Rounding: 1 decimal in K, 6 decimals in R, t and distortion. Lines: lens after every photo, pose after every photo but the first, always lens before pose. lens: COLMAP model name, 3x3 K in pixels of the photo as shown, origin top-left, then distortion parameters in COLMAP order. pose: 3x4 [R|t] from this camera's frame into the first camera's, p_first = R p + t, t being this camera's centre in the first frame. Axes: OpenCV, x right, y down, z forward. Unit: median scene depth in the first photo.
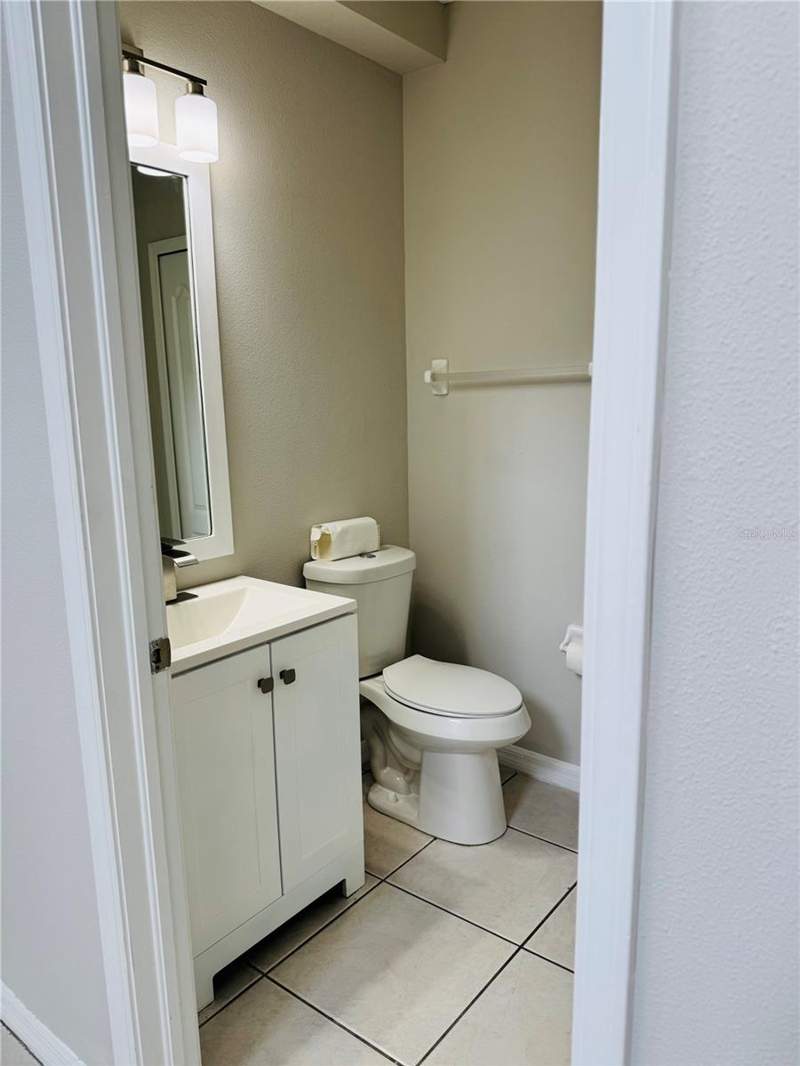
lens RADIAL K [[753.1, 0, 400.0], [0, 753.1, 533.0], [0, 0, 1]] dist [-0.008318, -0.005130]
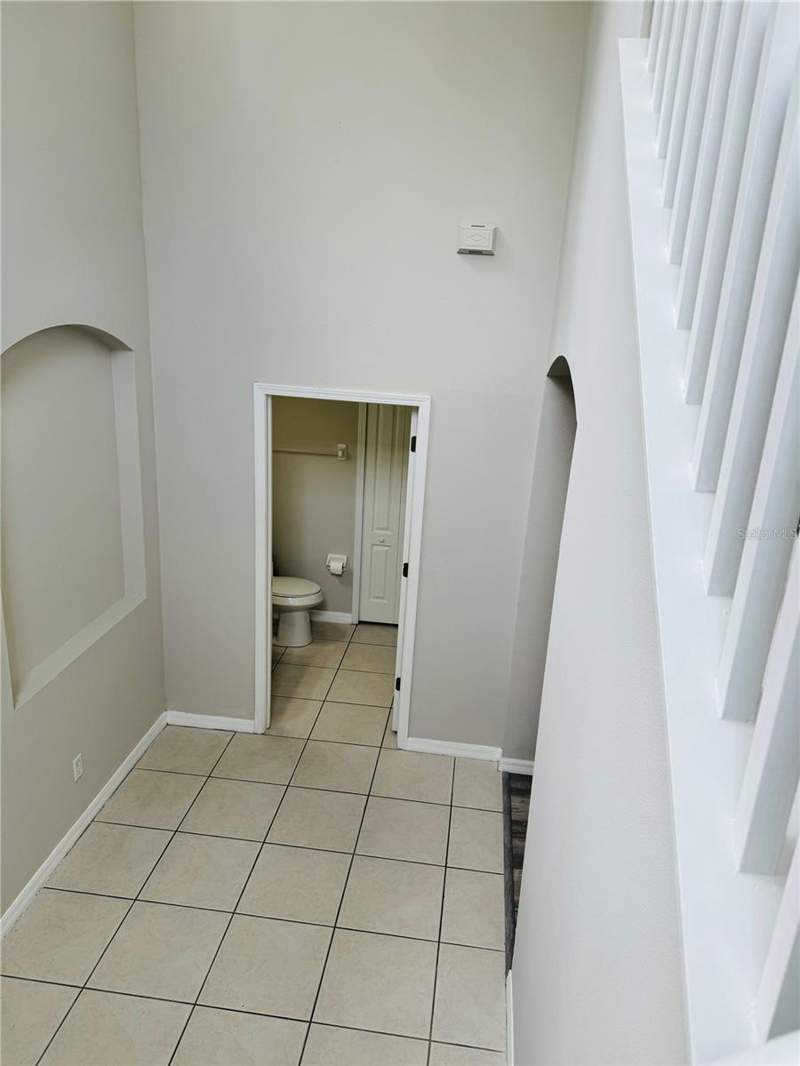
lens RADIAL K [[753.1, 0, 400.0], [0, 753.1, 533.0], [0, 0, 1]] dist [-0.008318, -0.005130]
pose [[0.850477, -0.099464, 0.516523, -0.872879], [0.031835, 0.989892, 0.138201, -0.290333], [-0.525048, -0.101093, 0.845047, -1.228927]]
